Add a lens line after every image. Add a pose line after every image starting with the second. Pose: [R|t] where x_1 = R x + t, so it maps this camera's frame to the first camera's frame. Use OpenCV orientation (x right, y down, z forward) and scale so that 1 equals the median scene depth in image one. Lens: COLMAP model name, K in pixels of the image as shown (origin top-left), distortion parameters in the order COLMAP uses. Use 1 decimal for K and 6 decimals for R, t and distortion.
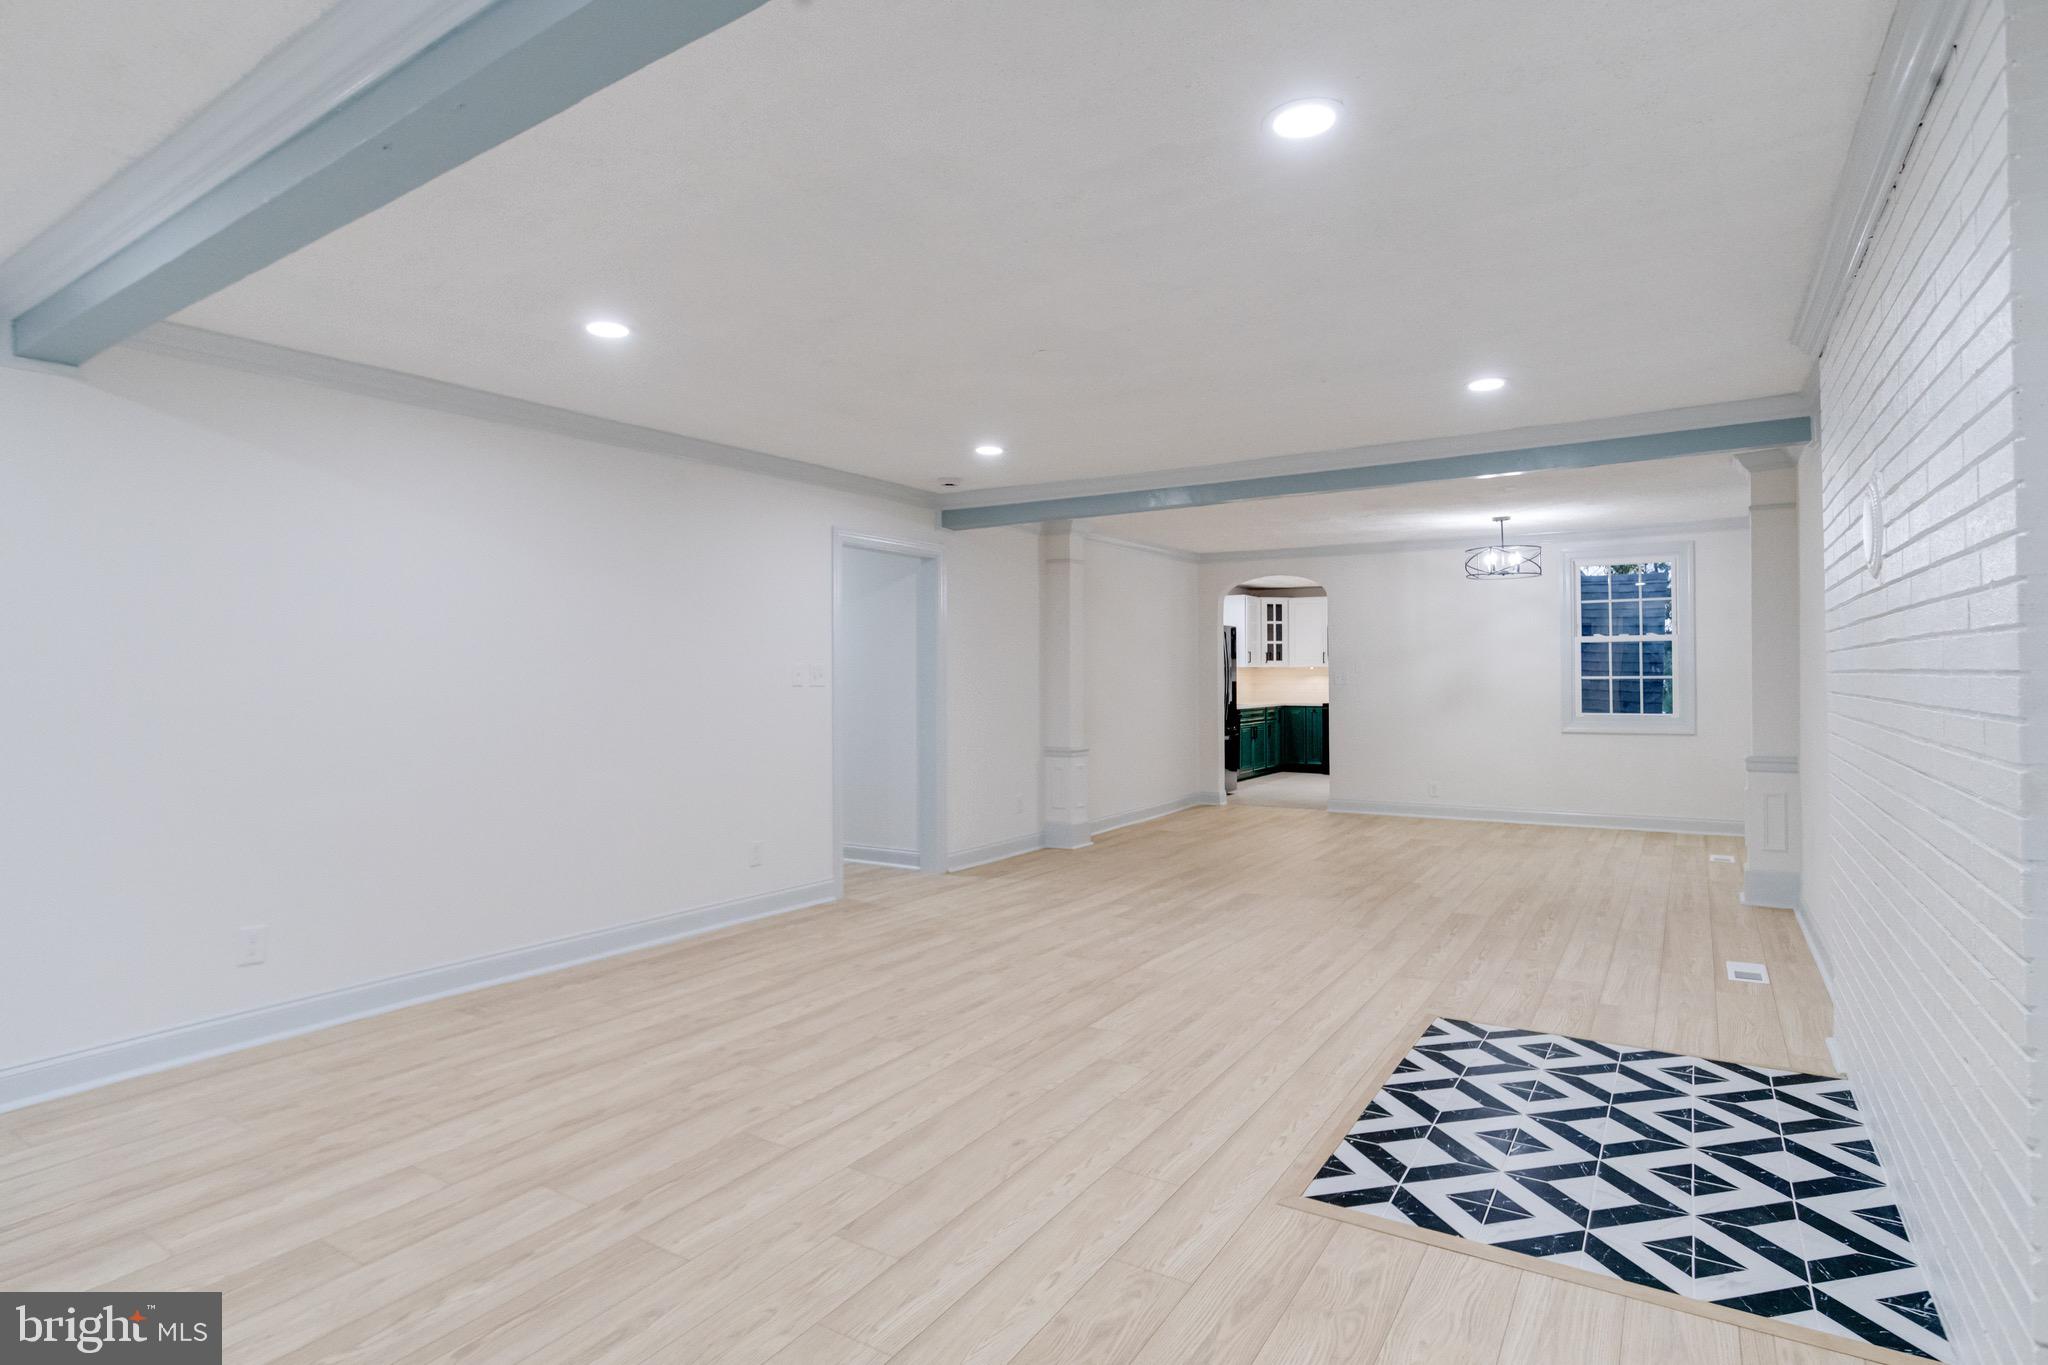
lens RADIAL K [[1055.6, 0, 1024.0], [0, 1055.6, 682.5], [0, 0, 1]] dist [-0.046564, 0.027077]
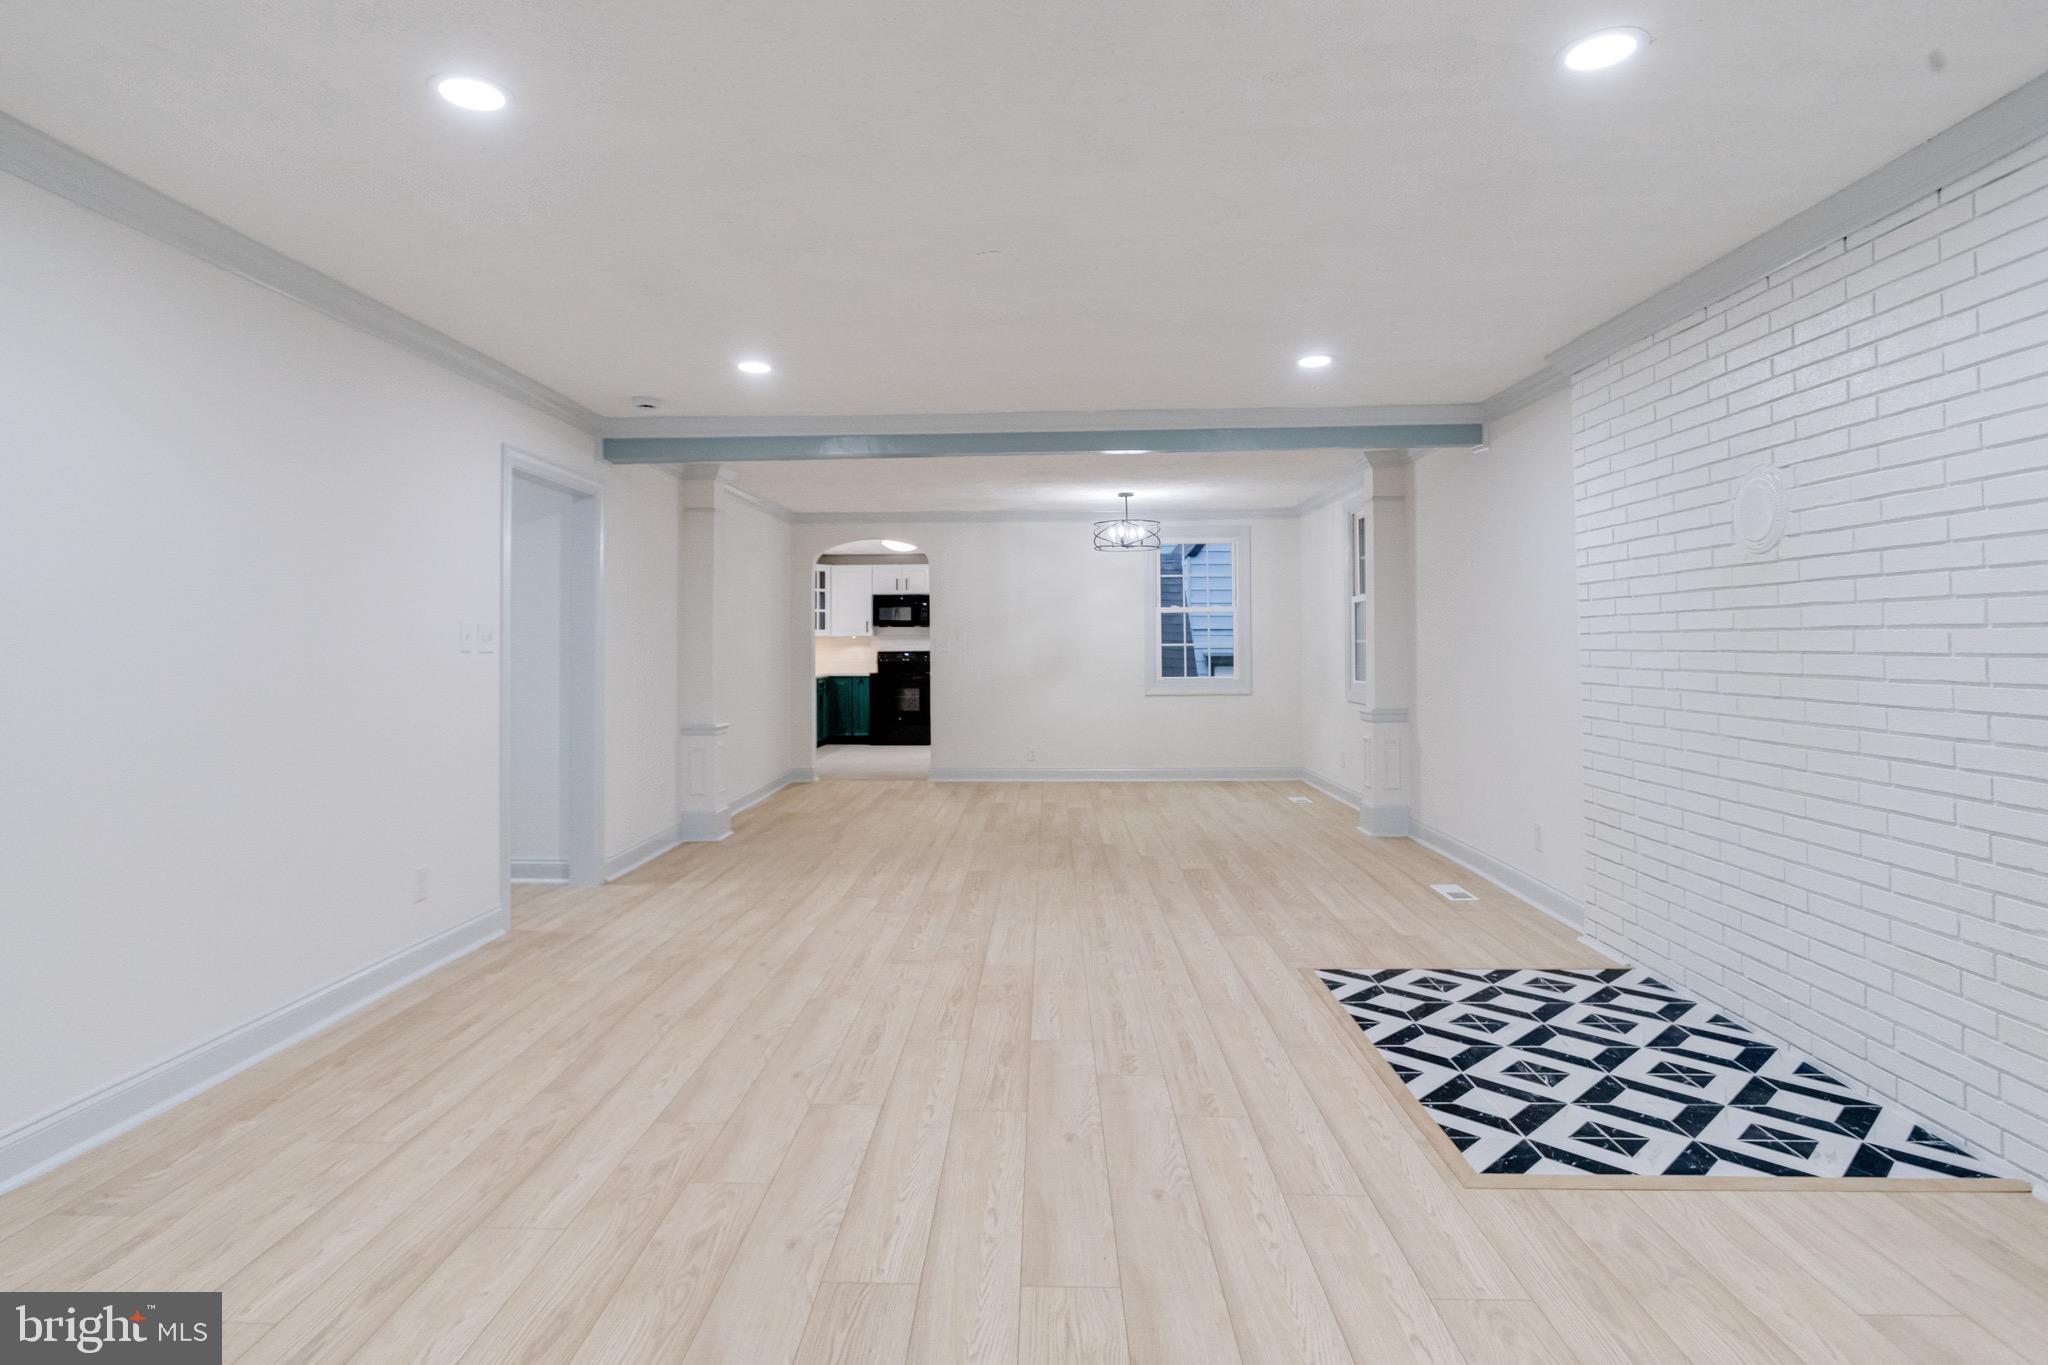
lens RADIAL K [[1070.3, 0, 1022.1], [0, 1070.3, 646.5], [0, 0, 1]] dist [-0.046335, 0.026233]
pose [[0.867131, -0.000882, 0.498079, -0.327781], [0.004611, 0.999970, -0.006257, 0.007248], [-0.498058, 0.007722, 0.867109, 0.207069]]
